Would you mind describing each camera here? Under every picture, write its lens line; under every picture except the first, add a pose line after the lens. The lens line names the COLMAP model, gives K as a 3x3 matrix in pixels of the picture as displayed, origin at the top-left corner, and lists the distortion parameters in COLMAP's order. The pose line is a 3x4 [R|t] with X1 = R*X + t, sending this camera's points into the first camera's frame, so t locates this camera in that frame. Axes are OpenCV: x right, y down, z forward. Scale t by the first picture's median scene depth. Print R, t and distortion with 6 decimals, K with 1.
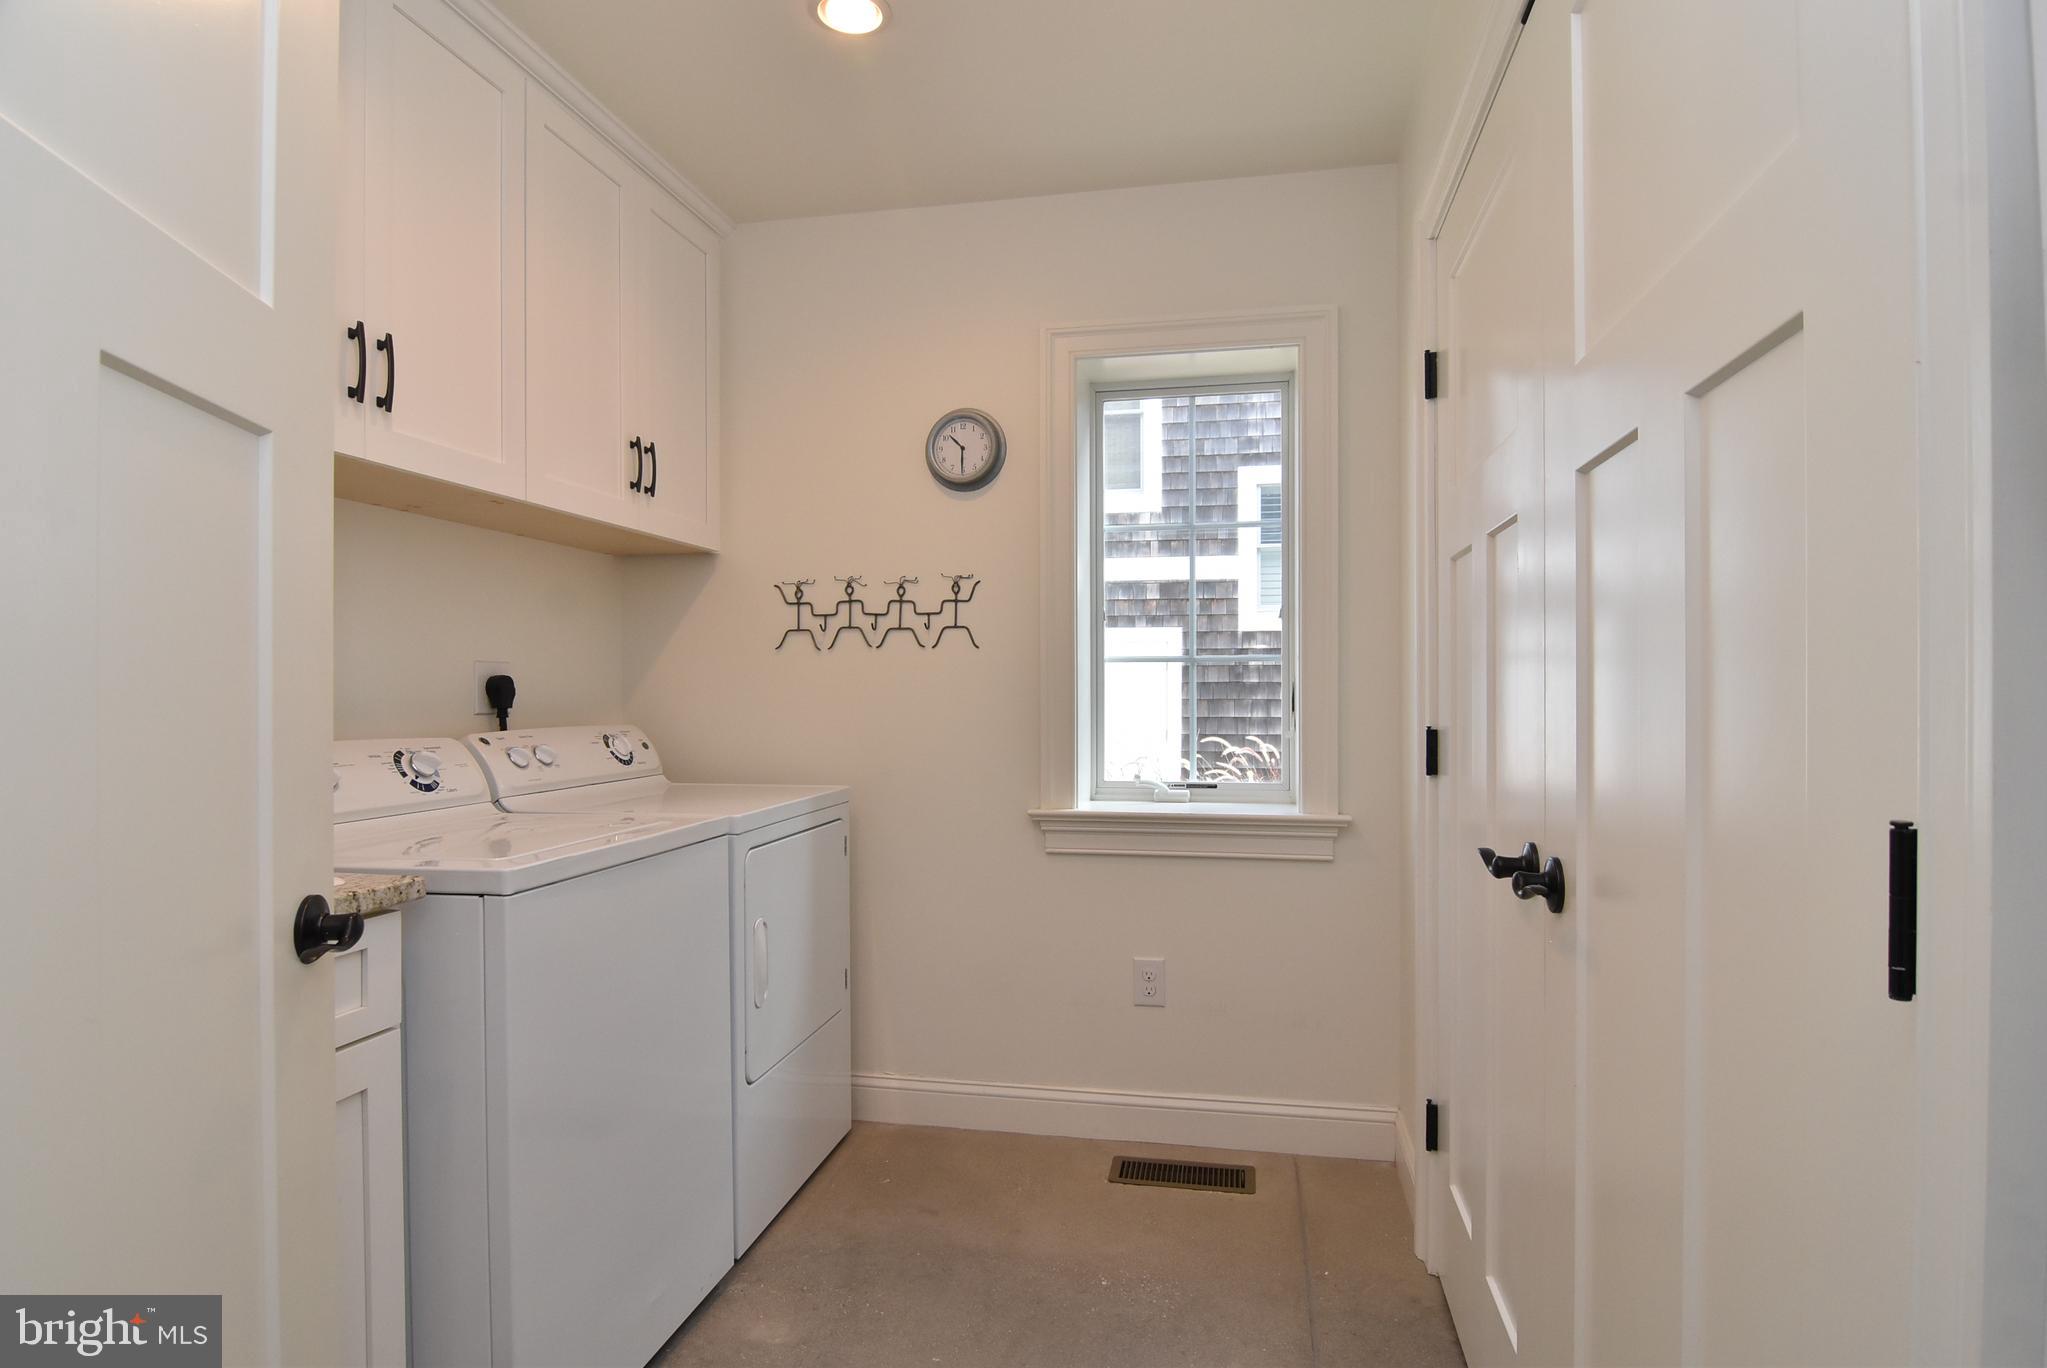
lens RADIAL K [[1095.6, 0, 1023.5], [0, 1095.6, 684.0], [0, 0, 1]] dist [0.000852, 0.000098]
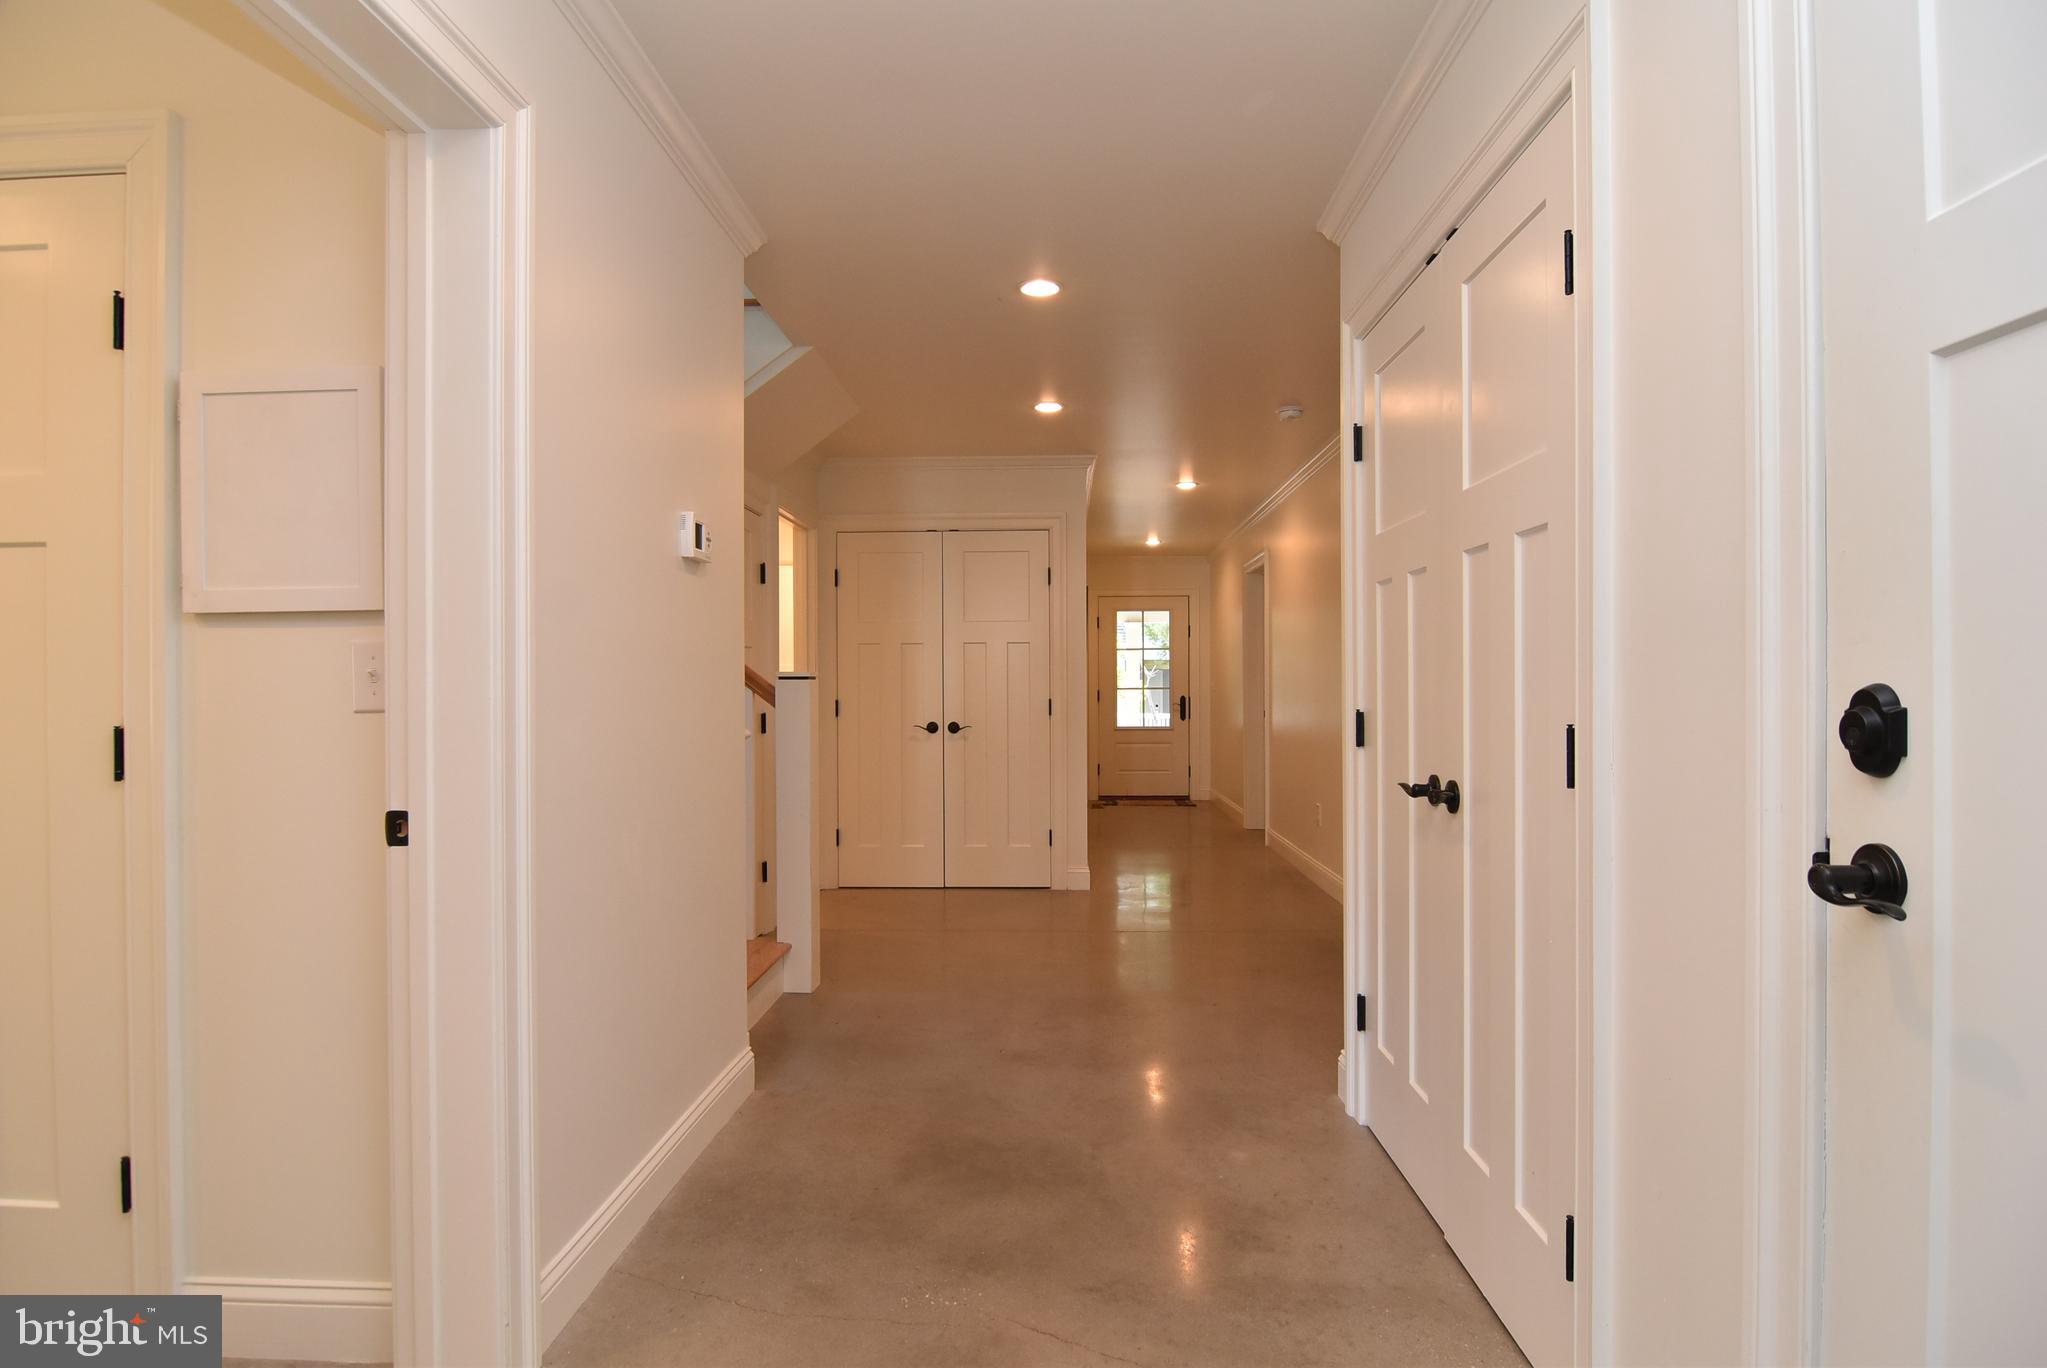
lens RADIAL K [[1095.6, 0, 1023.5], [0, 1095.6, 684.0], [0, 0, 1]] dist [0.000852, 0.000098]
pose [[0.996420, -0.004844, 0.084397, -0.315467], [0.004397, 0.999975, 0.005474, -0.004503], [-0.084421, -0.005083, 0.996417, -0.628196]]
